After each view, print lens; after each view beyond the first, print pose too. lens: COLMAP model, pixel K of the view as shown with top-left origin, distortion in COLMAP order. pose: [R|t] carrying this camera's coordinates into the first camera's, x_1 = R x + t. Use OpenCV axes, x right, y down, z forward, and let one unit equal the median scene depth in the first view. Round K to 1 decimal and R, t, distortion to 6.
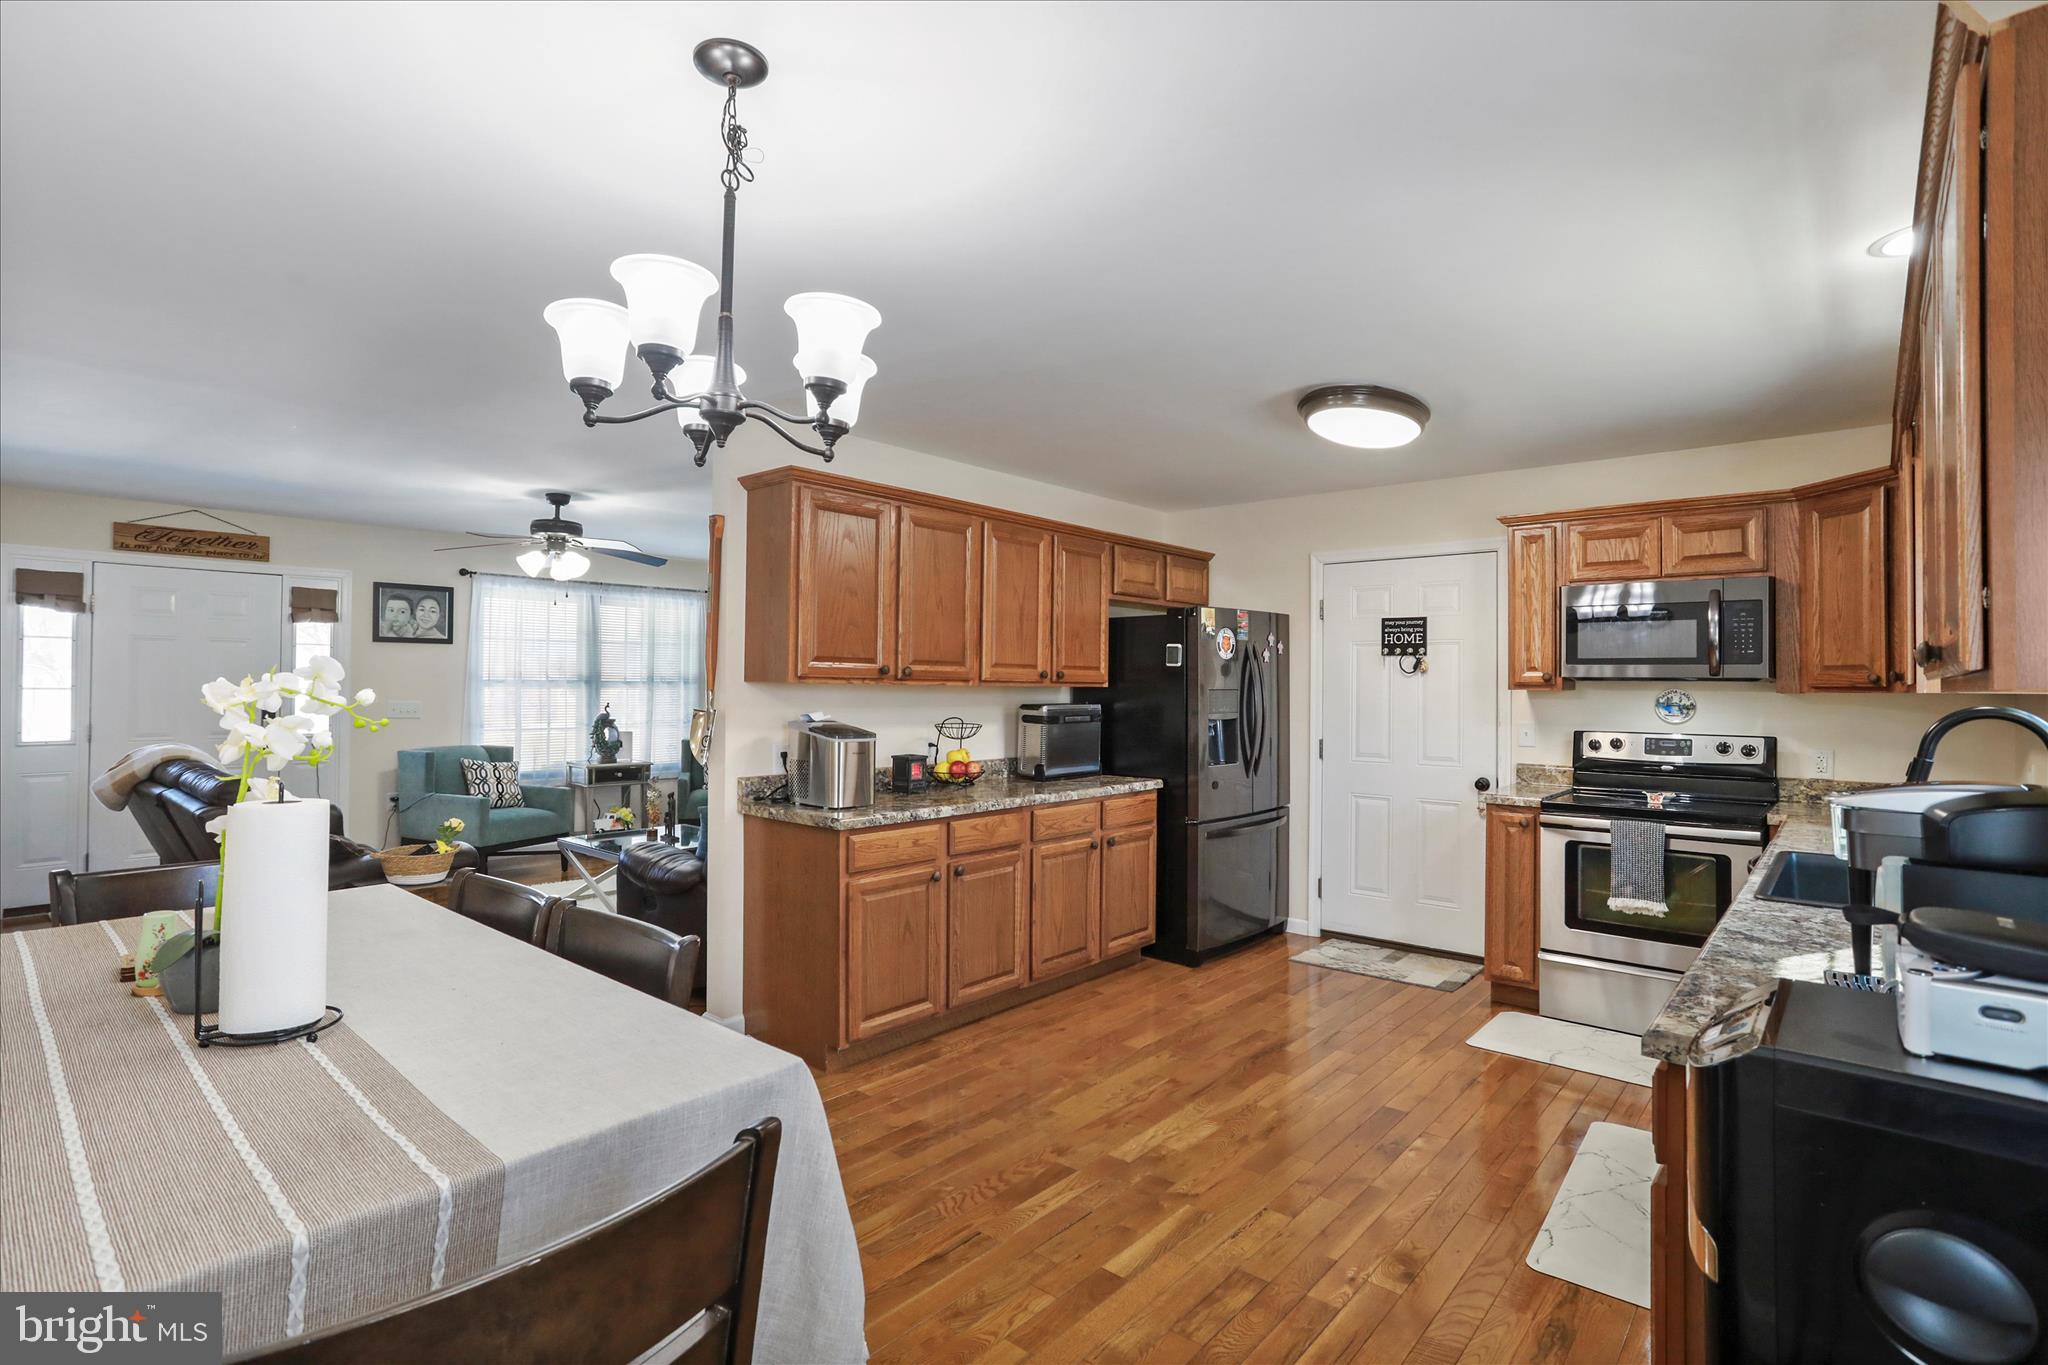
lens RADIAL K [[999.2, 0, 1032.7], [0, 999.2, 678.6], [0, 0, 1]] dist [-0.038491, 0.023484]
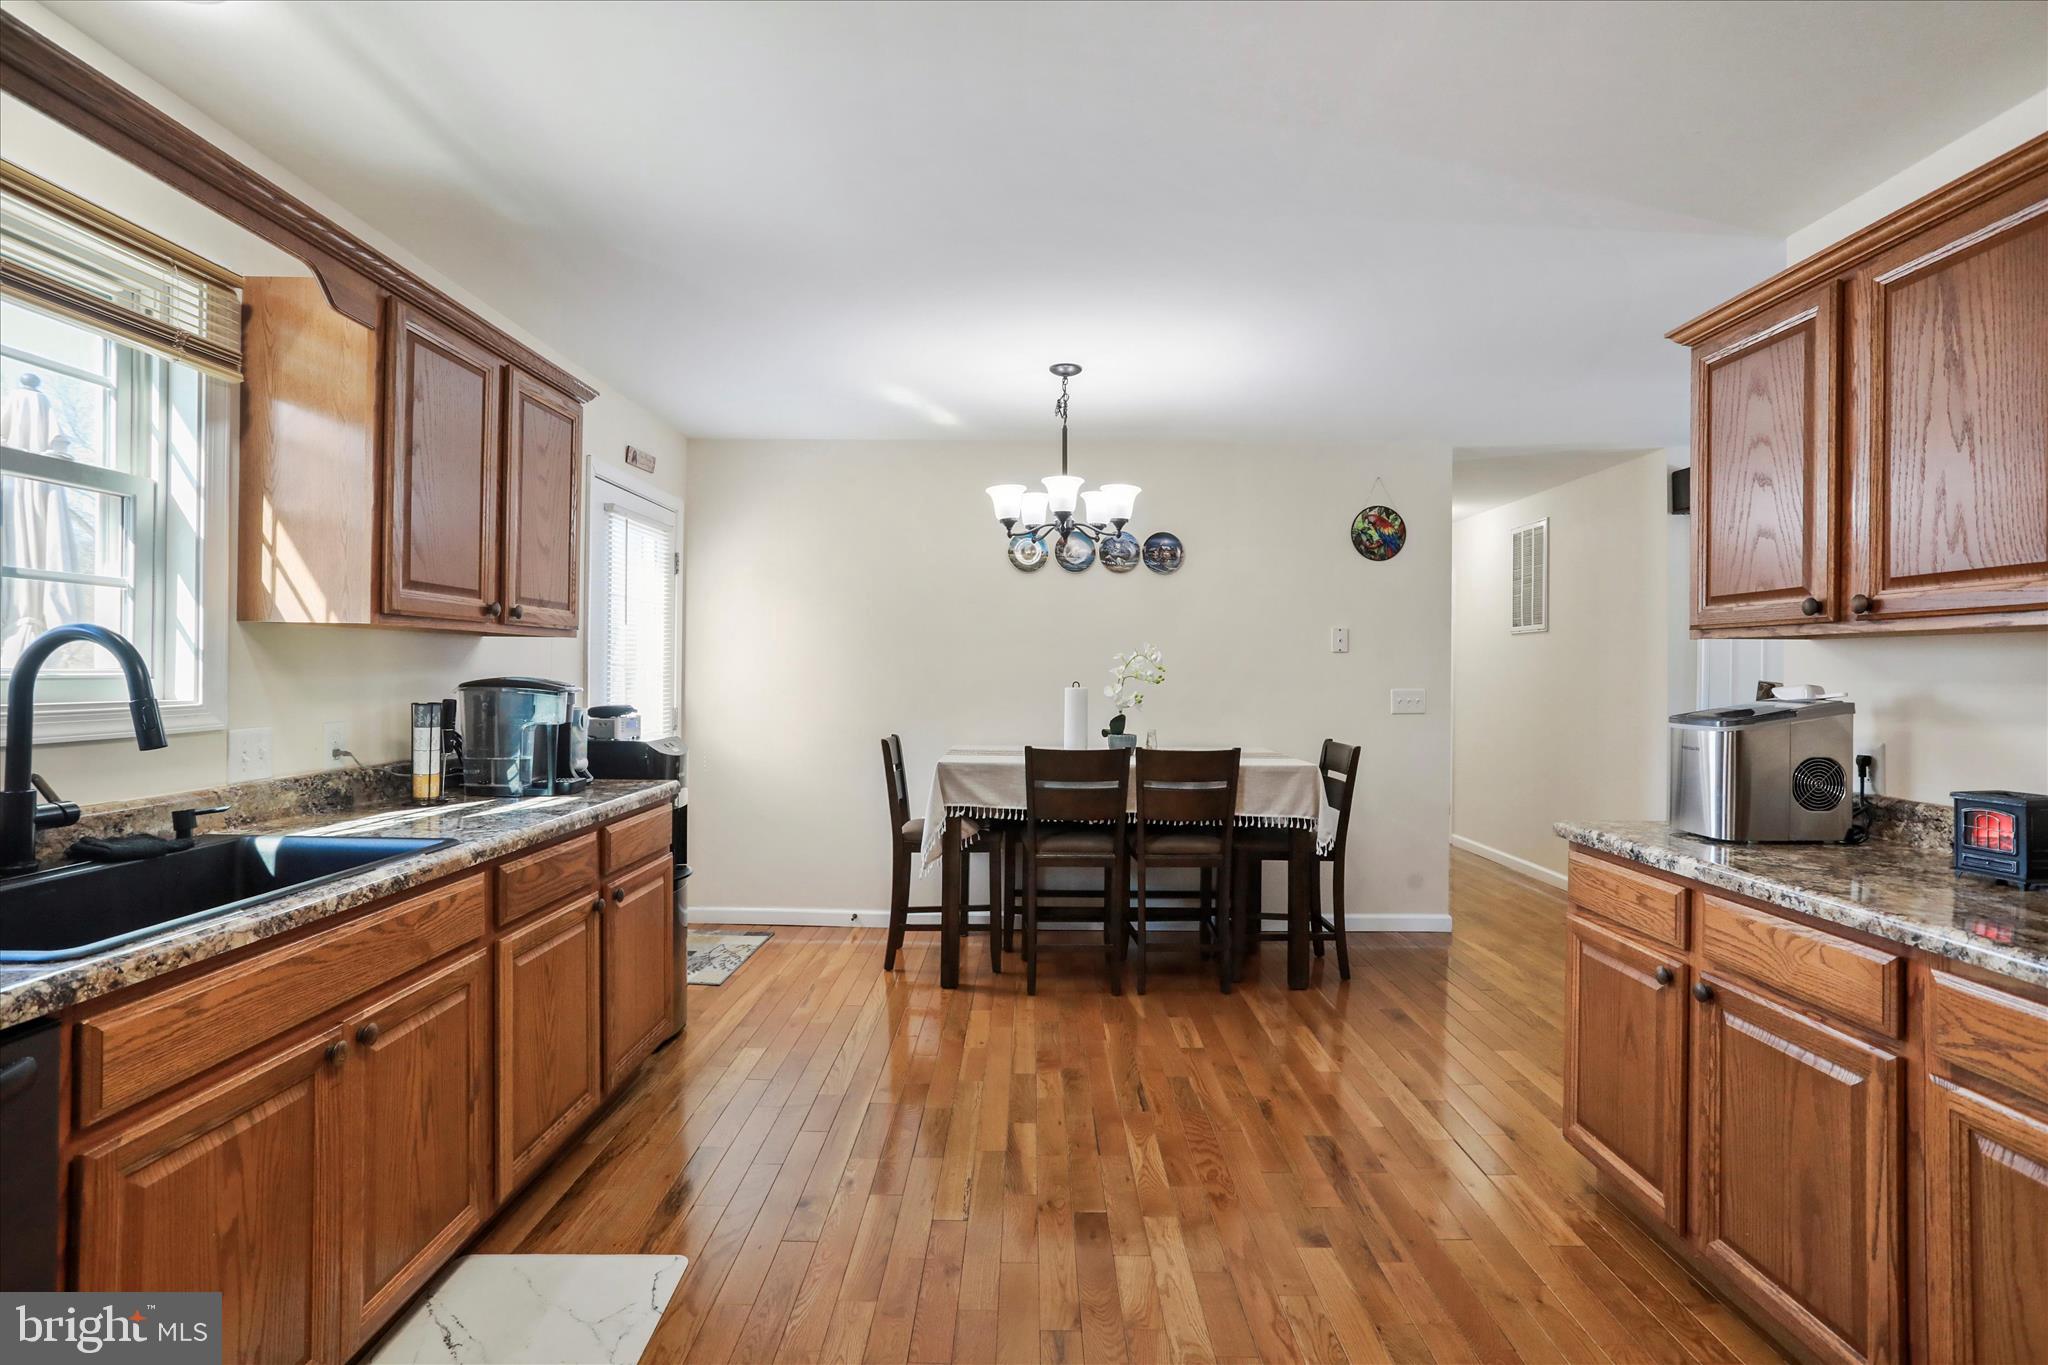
lens RADIAL K [[999.2, 0, 992.2], [0, 999.2, 666.4], [0, 0, 1]] dist [-0.038491, 0.023484]
pose [[-0.785085, -0.019114, -0.619094, 0.426329], [-0.011672, 0.999803, -0.016067, 0.030391], [0.619279, -0.005388, -0.785153, 0.942411]]
